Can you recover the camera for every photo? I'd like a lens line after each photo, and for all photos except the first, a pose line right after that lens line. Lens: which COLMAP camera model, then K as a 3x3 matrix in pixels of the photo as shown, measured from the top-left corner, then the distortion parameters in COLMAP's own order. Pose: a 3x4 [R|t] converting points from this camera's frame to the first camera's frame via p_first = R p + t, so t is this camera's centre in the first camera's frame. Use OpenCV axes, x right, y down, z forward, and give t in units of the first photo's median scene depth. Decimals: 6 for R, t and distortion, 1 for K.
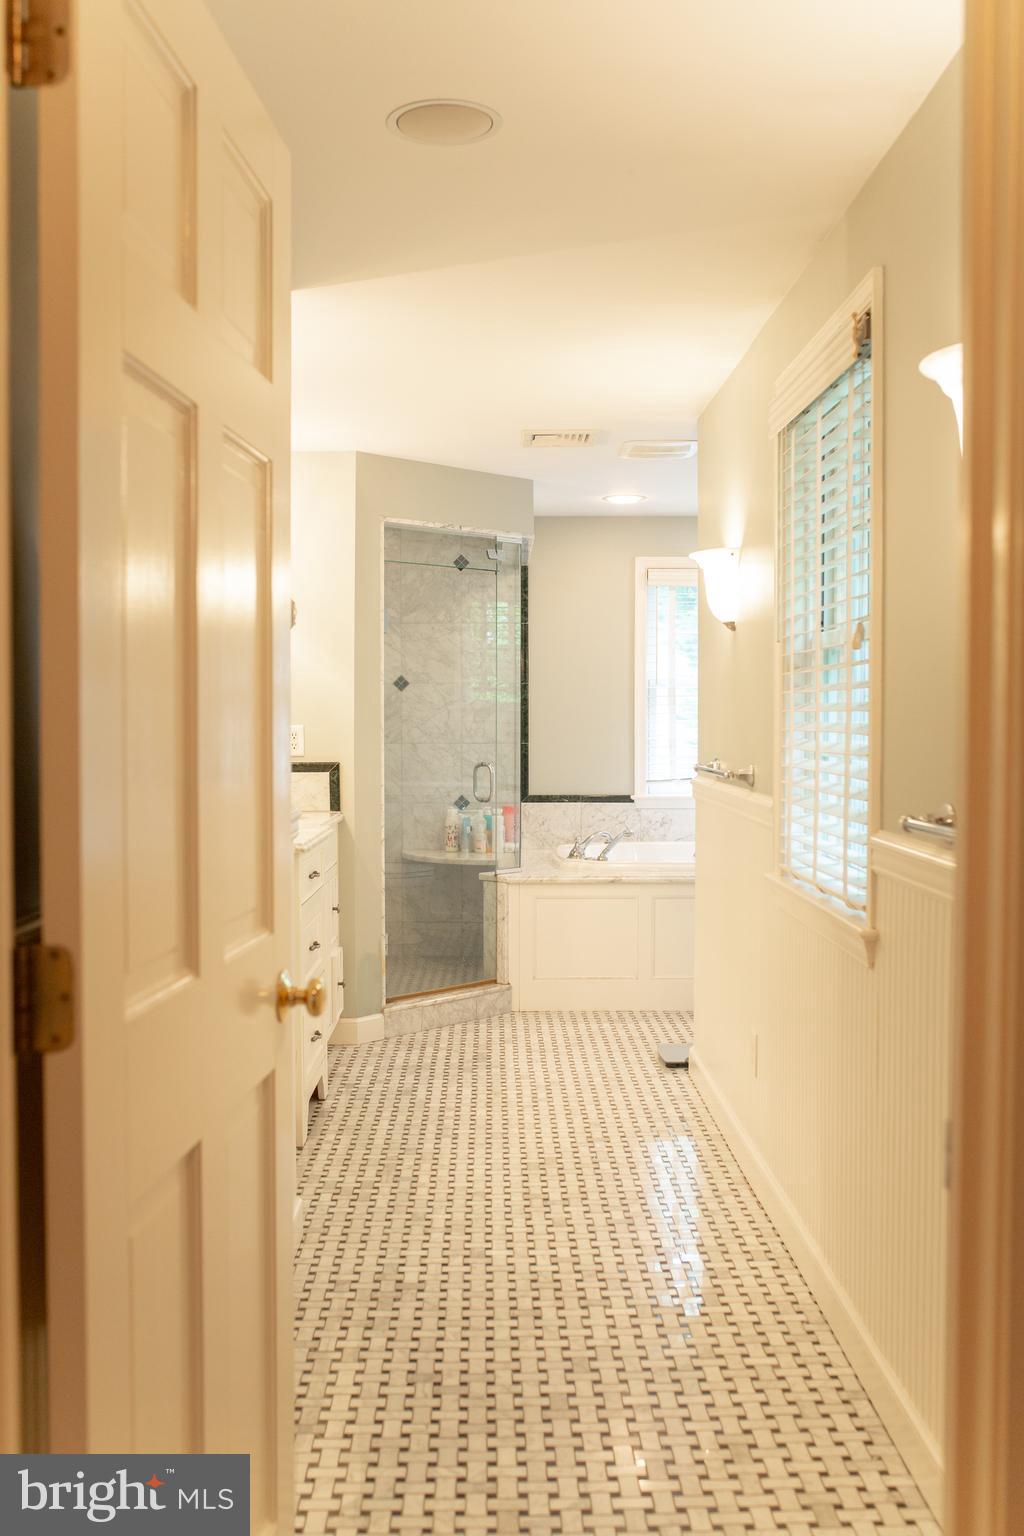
lens RADIAL K [[1450.9, 0, 510.9], [0, 1450.9, 766.7], [0, 0, 1]] dist [-0.027874, 0.000000]
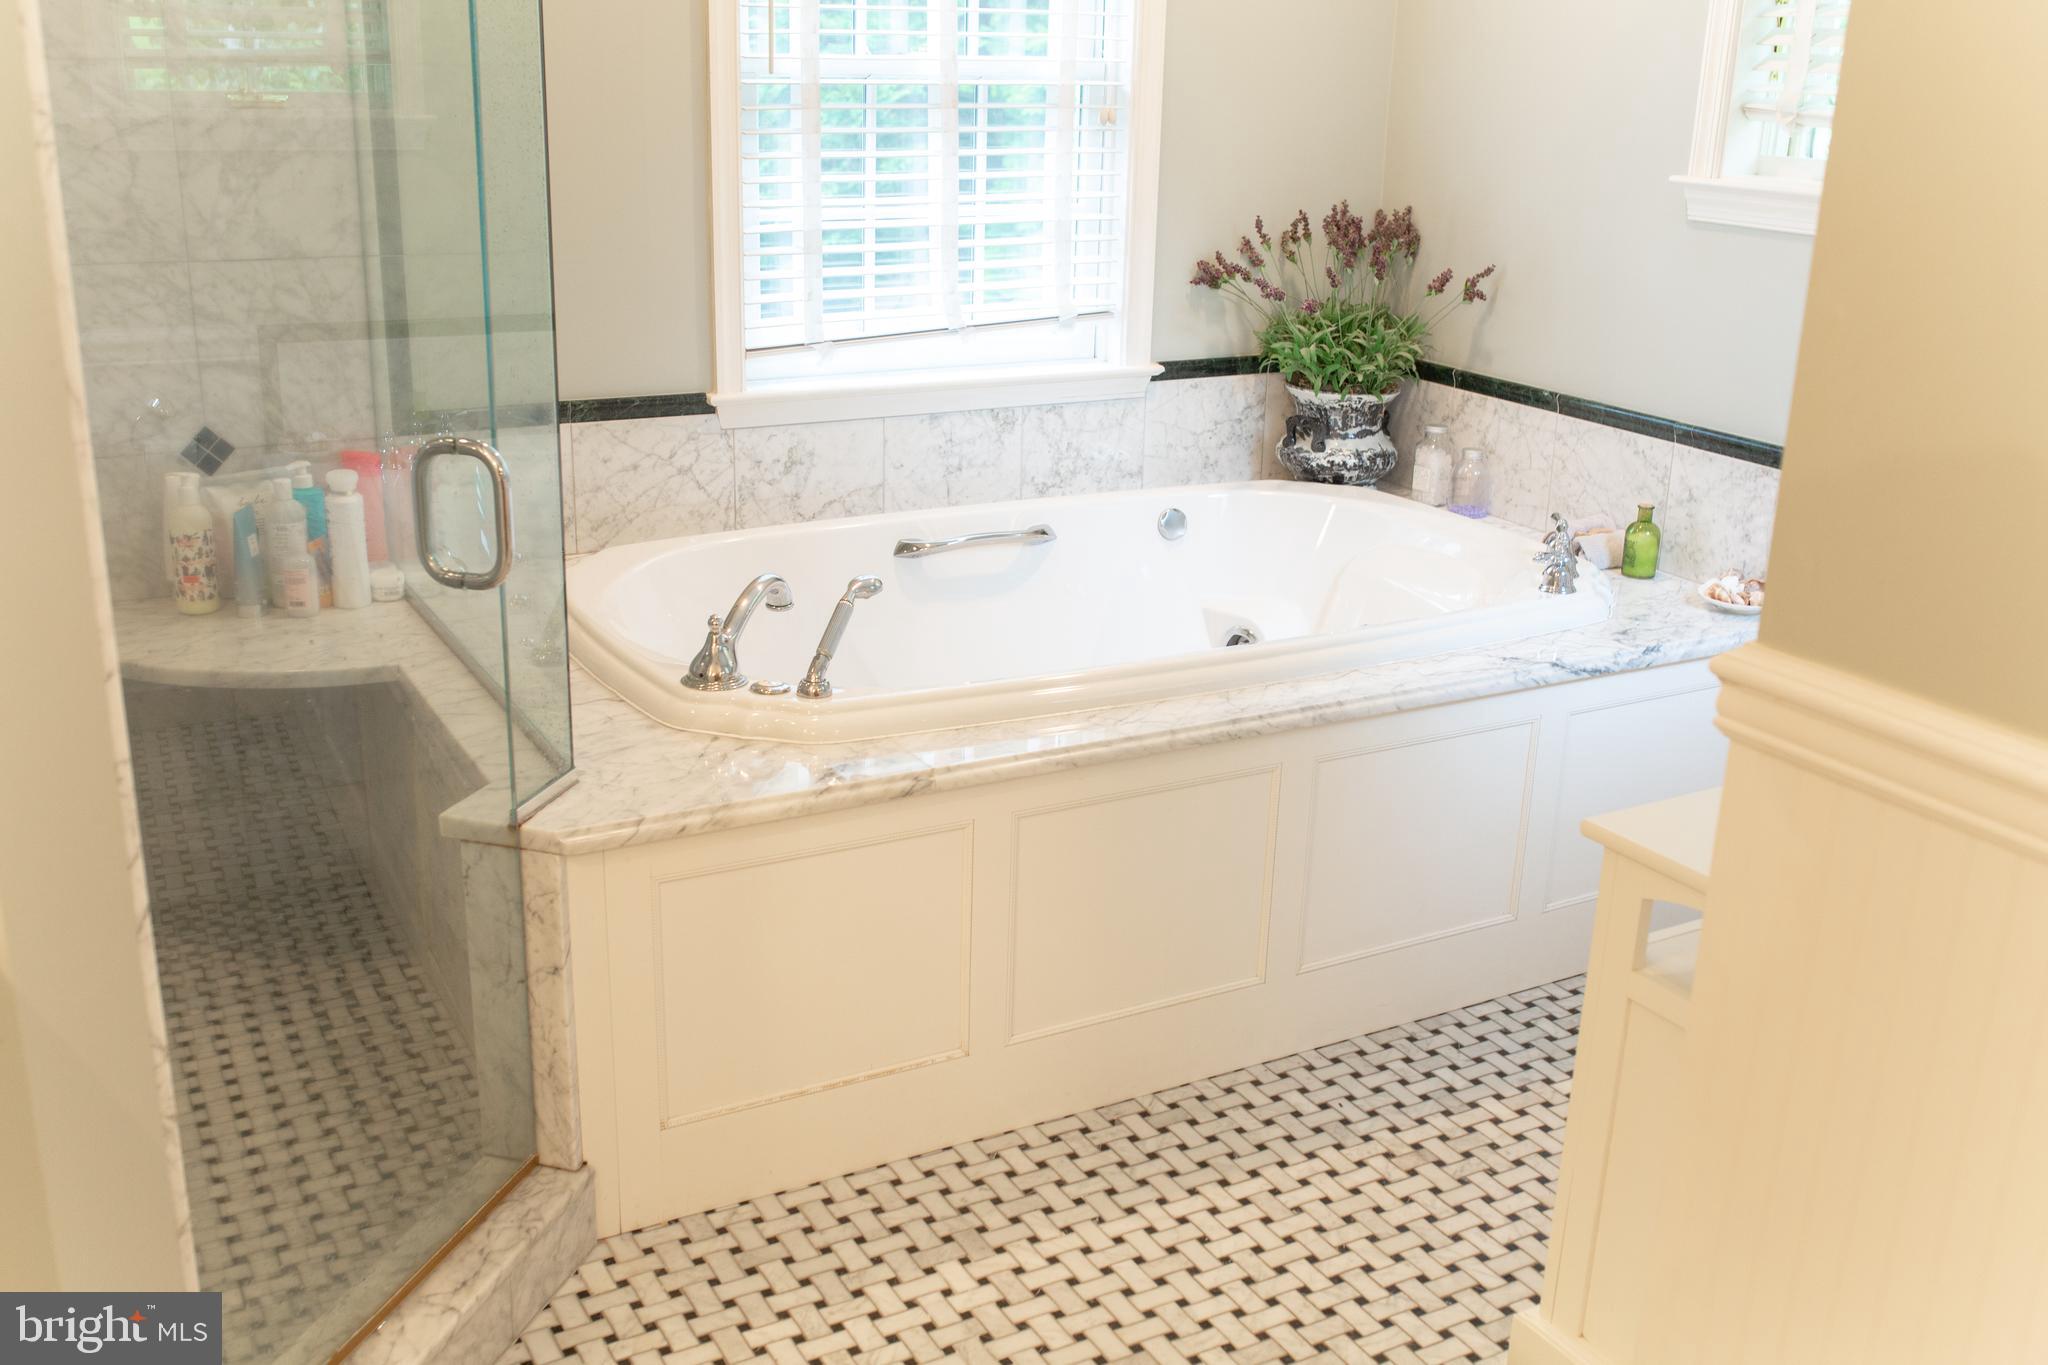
lens RADIAL K [[1934.5, 0, 1027.4], [0, 1934.5, 683.1], [0, 0, 1]] dist [-0.027874, 0.000000]
pose [[0.883146, -0.125880, 0.451893, -0.072794], [-0.007361, 0.959486, 0.281661, -0.047150], [-0.469040, -0.252074, 0.846439, 0.543565]]
